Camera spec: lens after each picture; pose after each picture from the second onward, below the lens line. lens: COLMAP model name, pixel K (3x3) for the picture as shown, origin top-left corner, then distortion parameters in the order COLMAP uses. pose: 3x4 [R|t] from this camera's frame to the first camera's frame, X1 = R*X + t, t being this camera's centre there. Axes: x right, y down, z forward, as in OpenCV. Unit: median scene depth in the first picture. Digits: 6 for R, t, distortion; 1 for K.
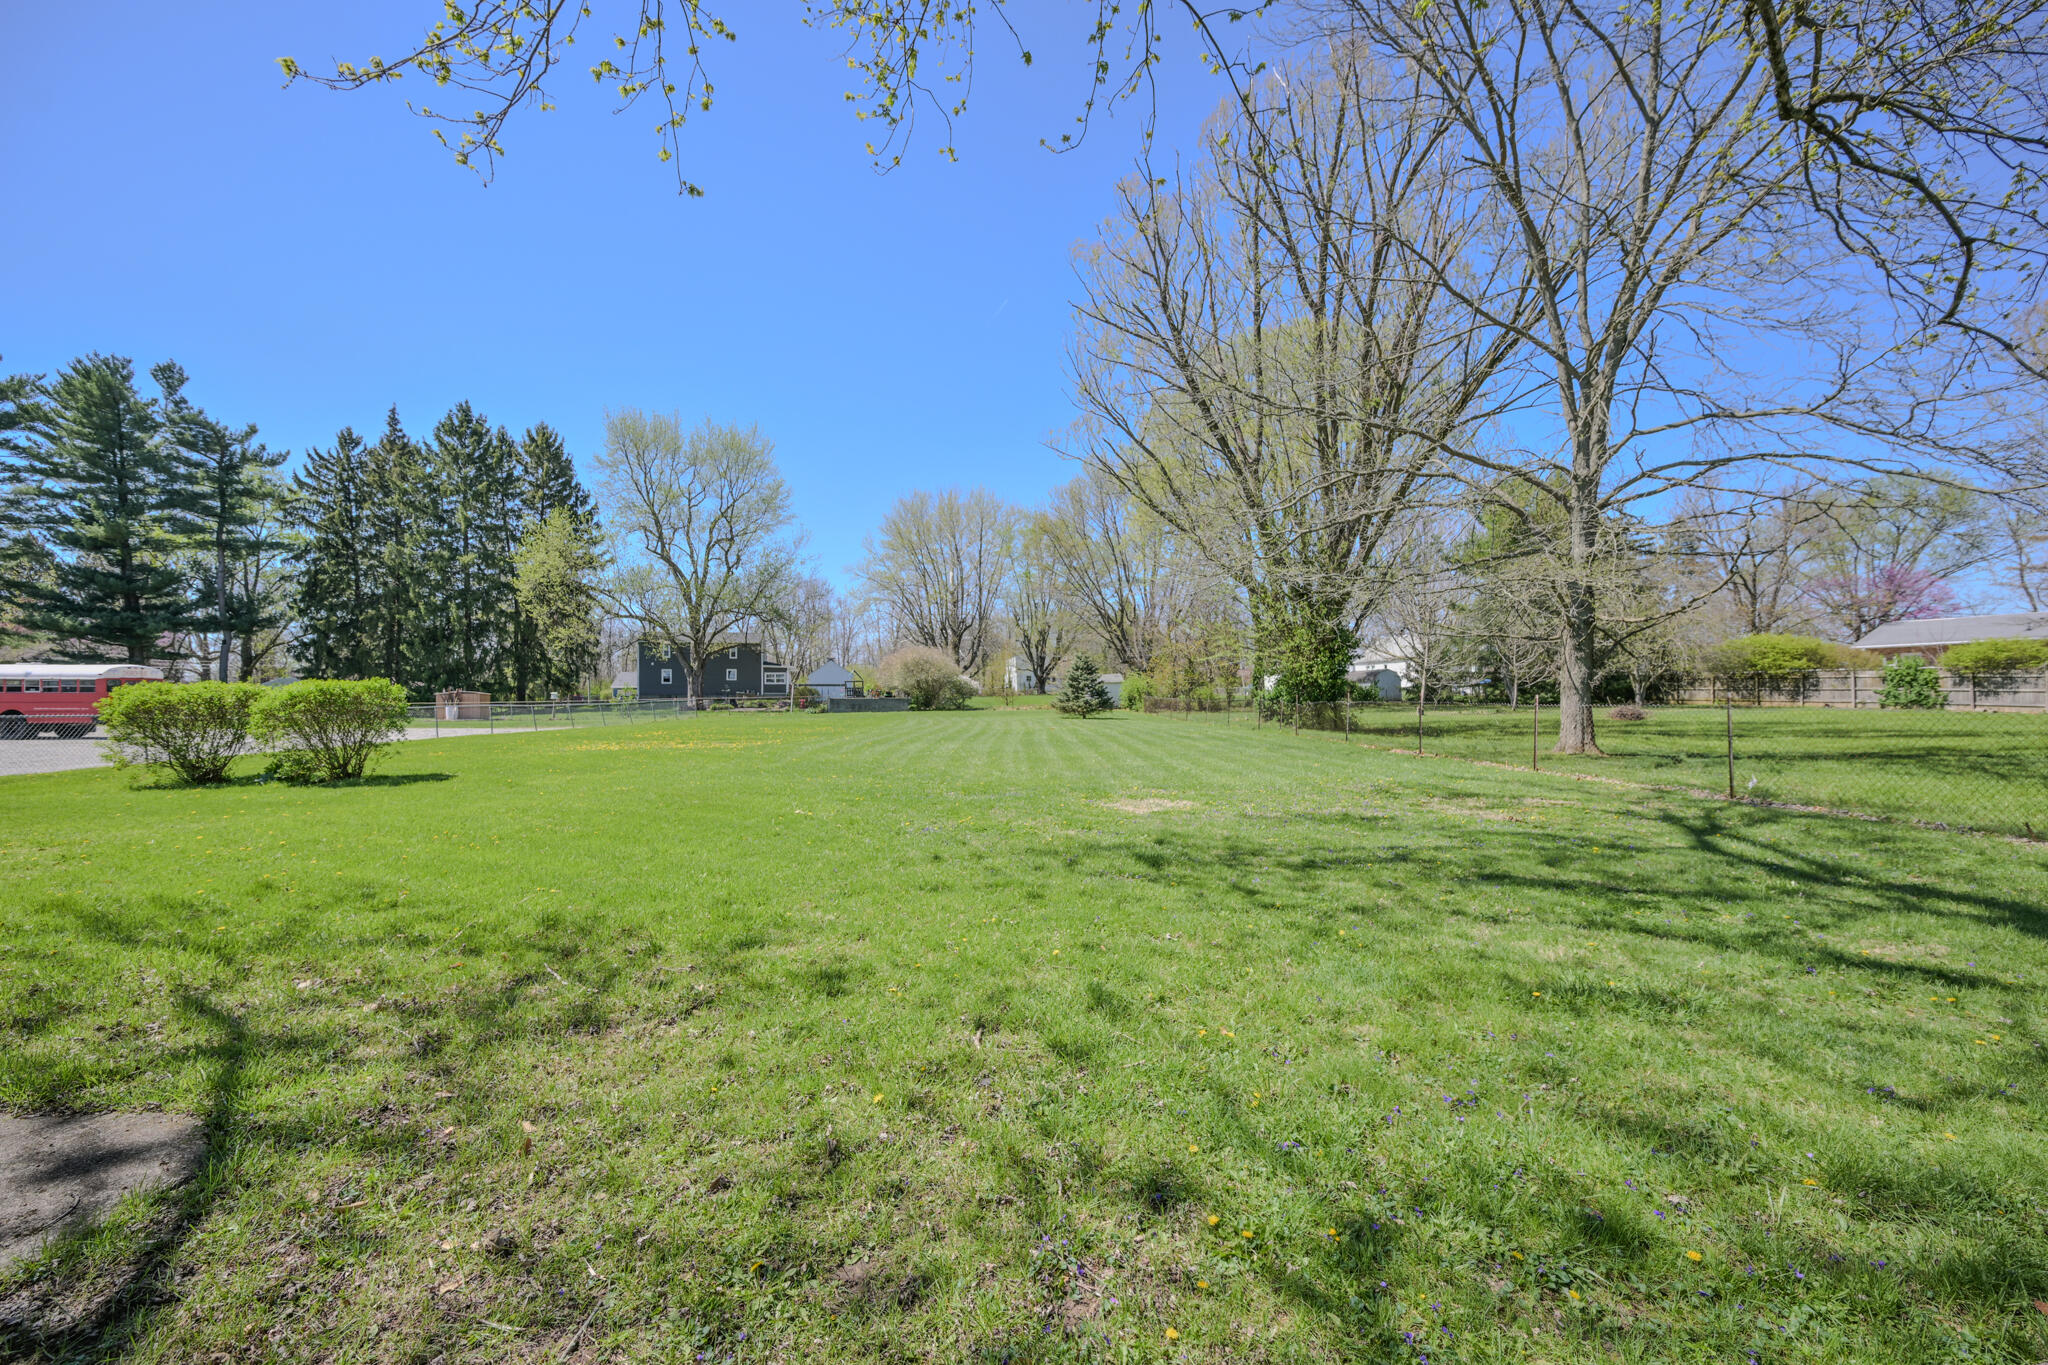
lens RADIAL K [[828.1, 0, 1025.1], [0, 828.1, 752.9], [0, 0, 1]] dist [0.000512, 0.000016]
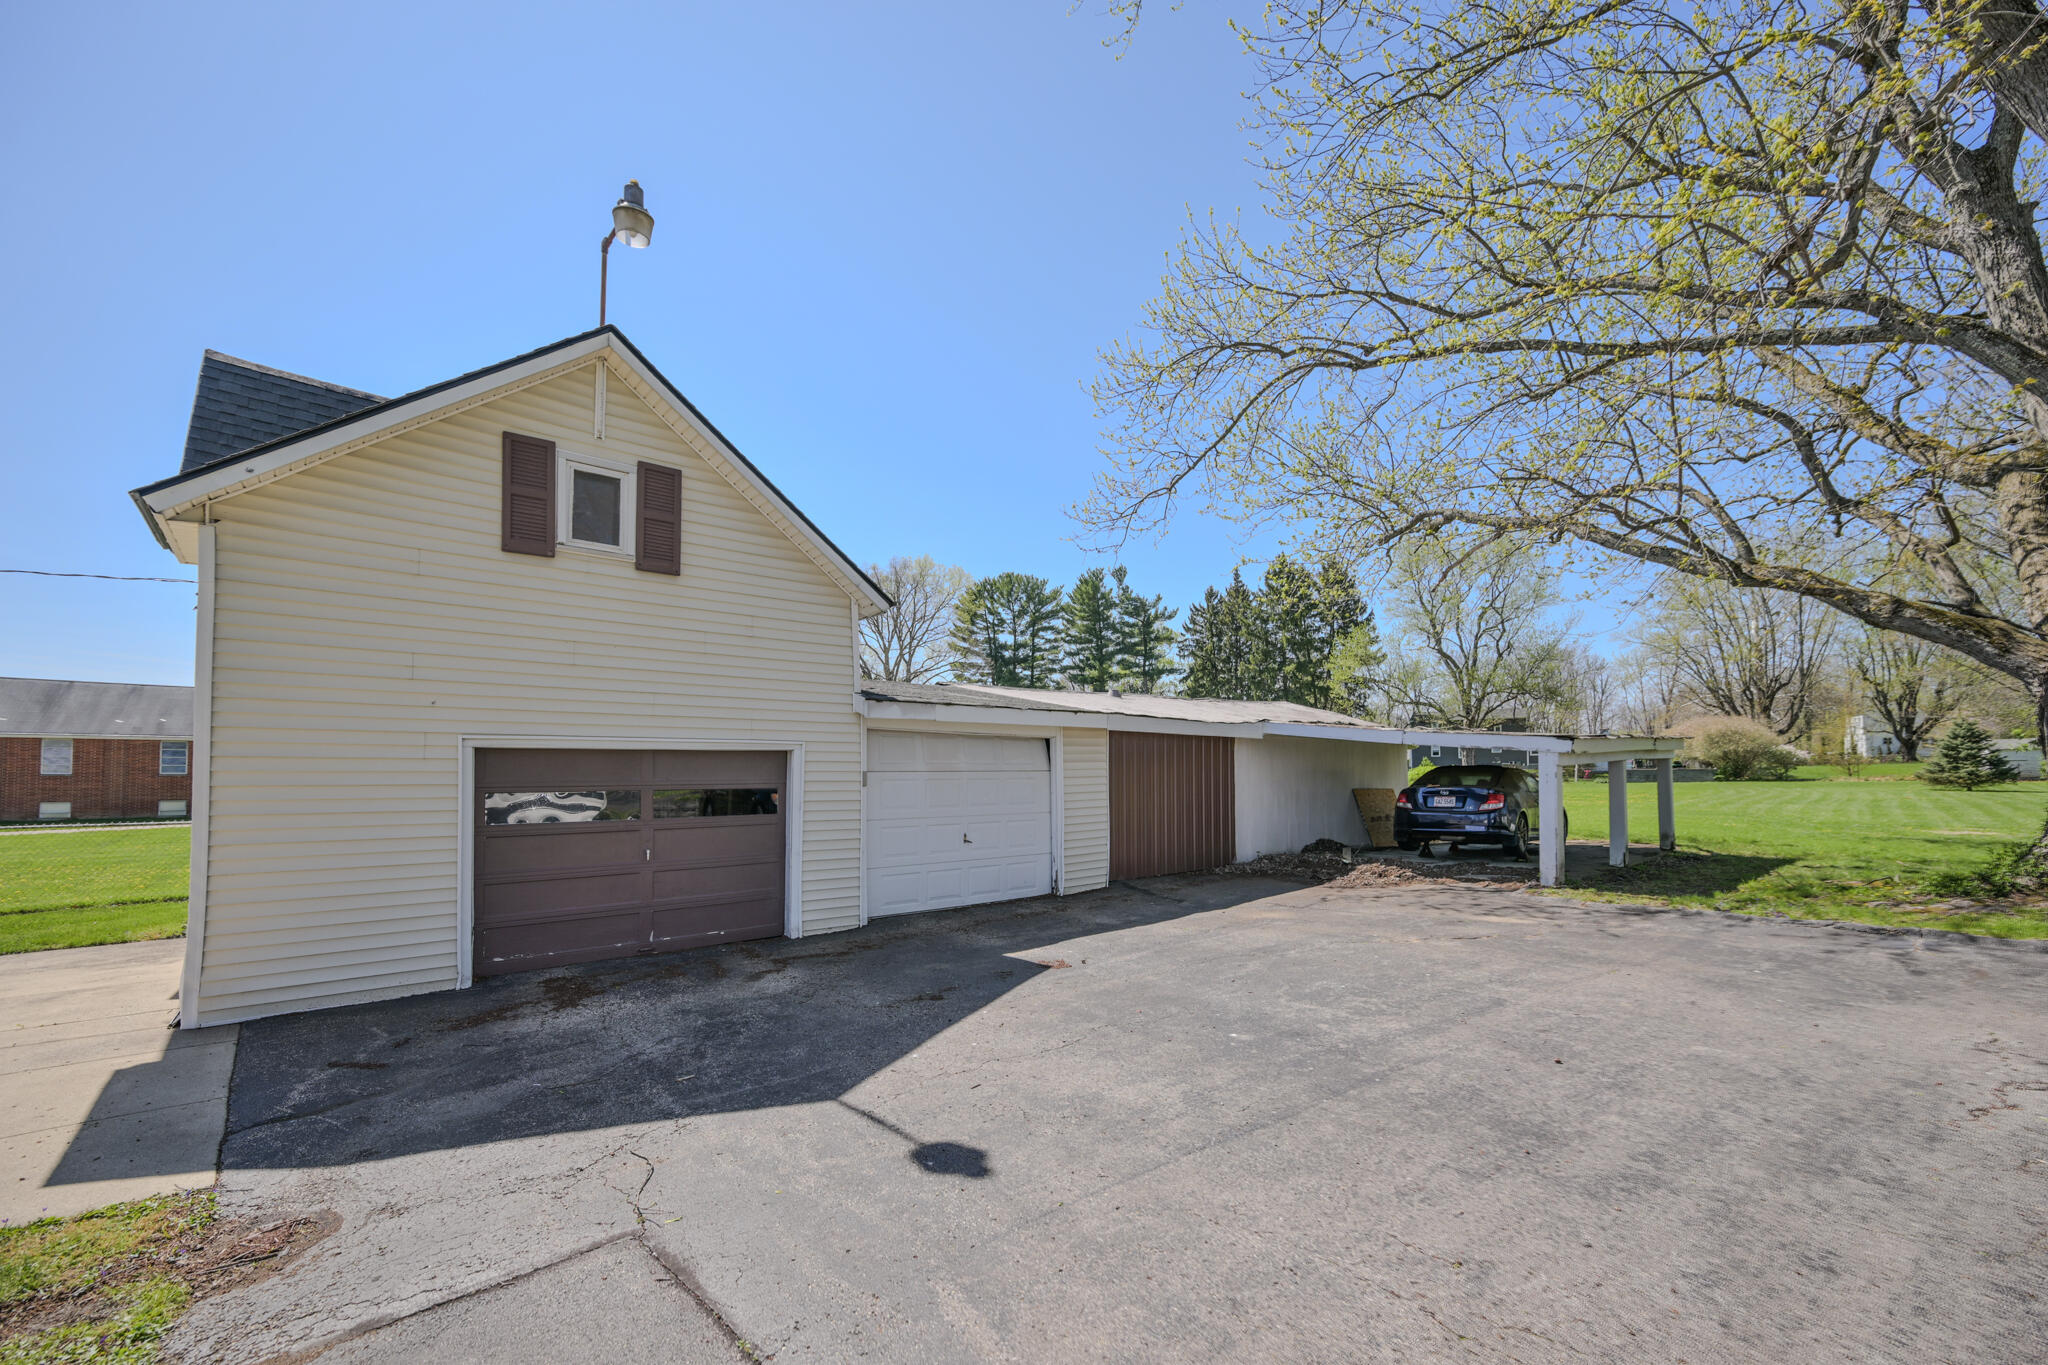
lens RADIAL K [[828.1, 0, 1025.1], [0, 828.1, 752.9], [0, 0, 1]] dist [0.000512, 0.000016]
pose [[0.694033, -0.018534, -0.719705, 0.004223], [-0.041772, 0.996948, -0.065955, 0.012702], [0.718731, 0.075839, 0.691140, -0.234687]]
